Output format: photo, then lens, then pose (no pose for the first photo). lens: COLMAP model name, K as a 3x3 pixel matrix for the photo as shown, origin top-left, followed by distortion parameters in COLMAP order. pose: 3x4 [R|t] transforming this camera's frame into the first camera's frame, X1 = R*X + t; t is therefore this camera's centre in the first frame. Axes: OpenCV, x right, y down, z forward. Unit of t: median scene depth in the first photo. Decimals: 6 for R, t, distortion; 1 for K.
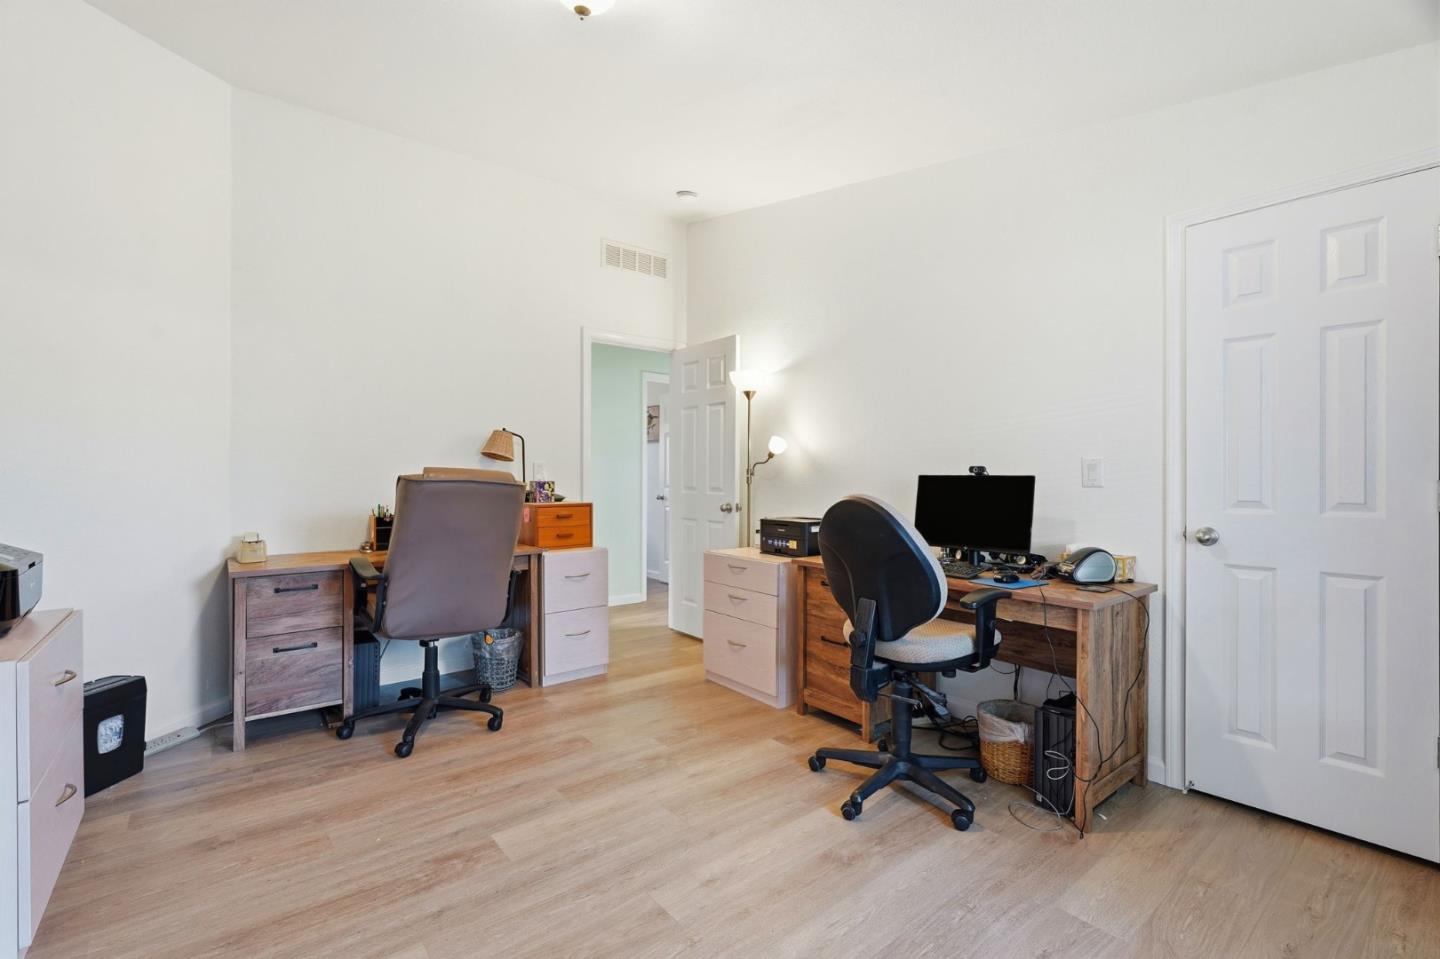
lens RADIAL K [[635.5, 0, 712.8], [0, 635.5, 477.8], [0, 0, 1]] dist [-0.011098, 0.004711]
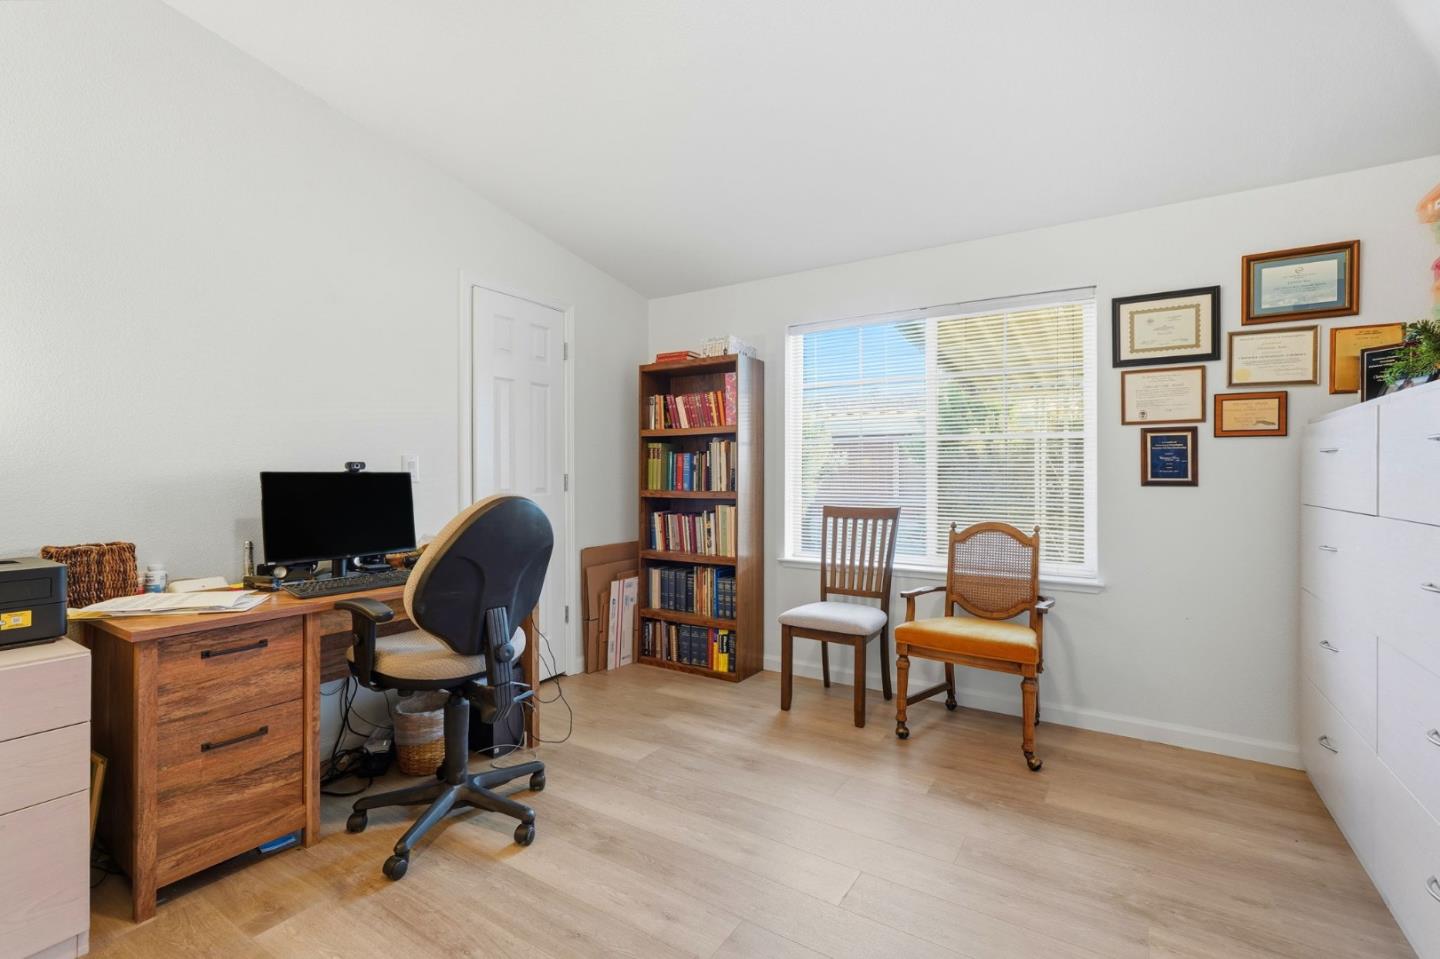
lens RADIAL K [[635.5, 0, 726.1], [0, 635.5, 477.5], [0, 0, 1]] dist [-0.011098, 0.004711]
pose [[-0.320791, -0.005465, 0.947134, -0.621744], [0.001640, 0.999979, 0.006325, -0.001092], [-0.947149, 0.003583, -0.320775, 0.846119]]
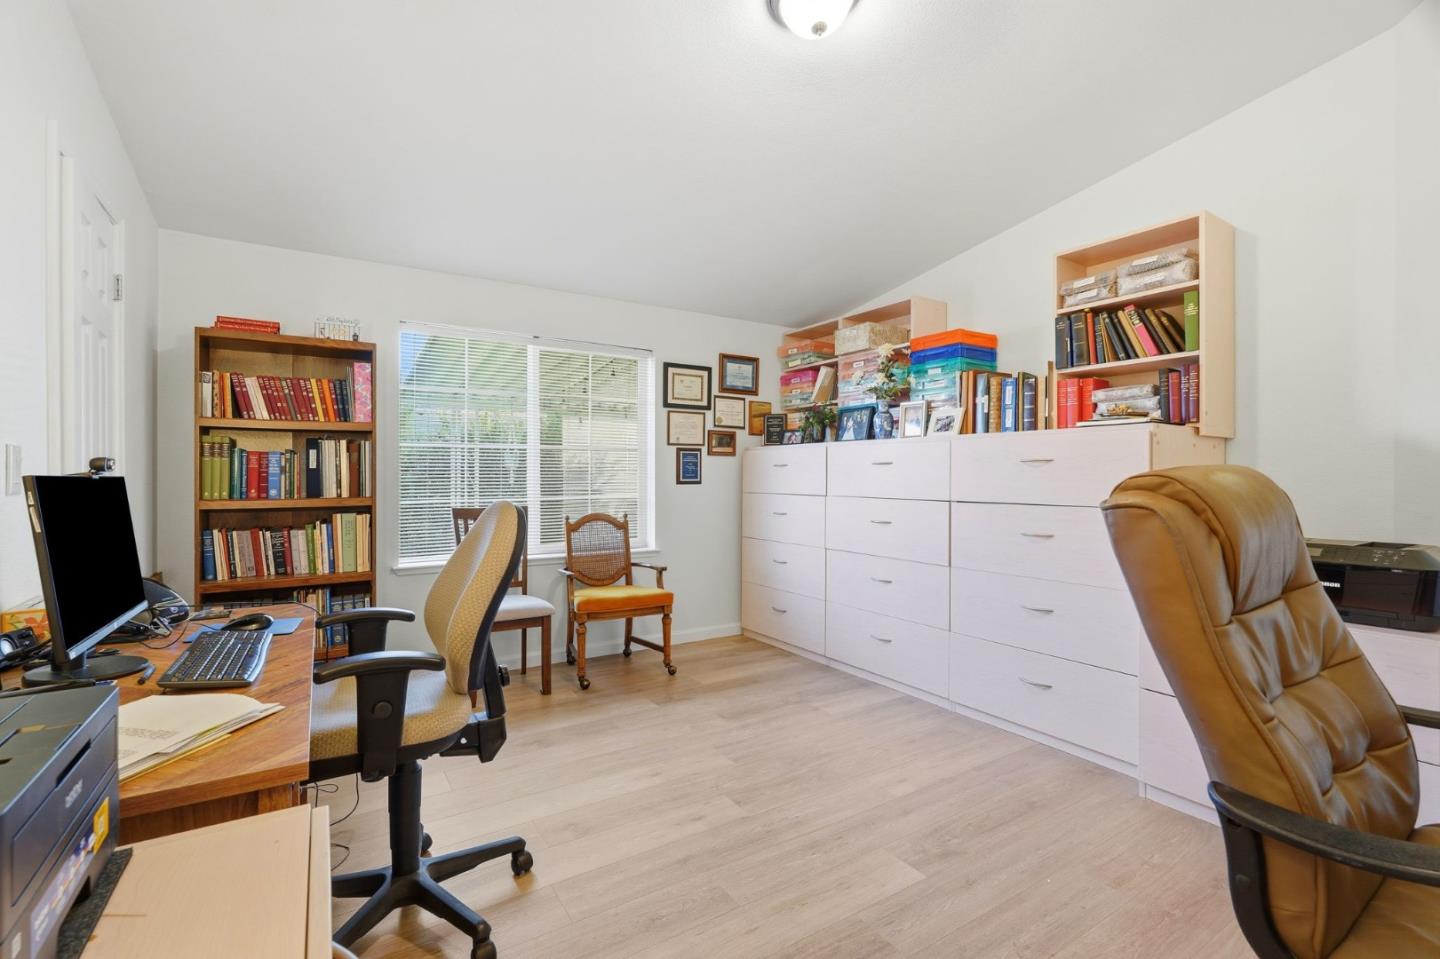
lens RADIAL K [[635.5, 0, 695.7], [0, 635.5, 483.4], [0, 0, 1]] dist [-0.011098, 0.004711]
pose [[-0.990968, -0.004111, 0.134034, -0.111091], [-0.001685, 0.999833, 0.018209, -0.012173], [-0.134086, 0.017819, -0.990809, 1.516614]]
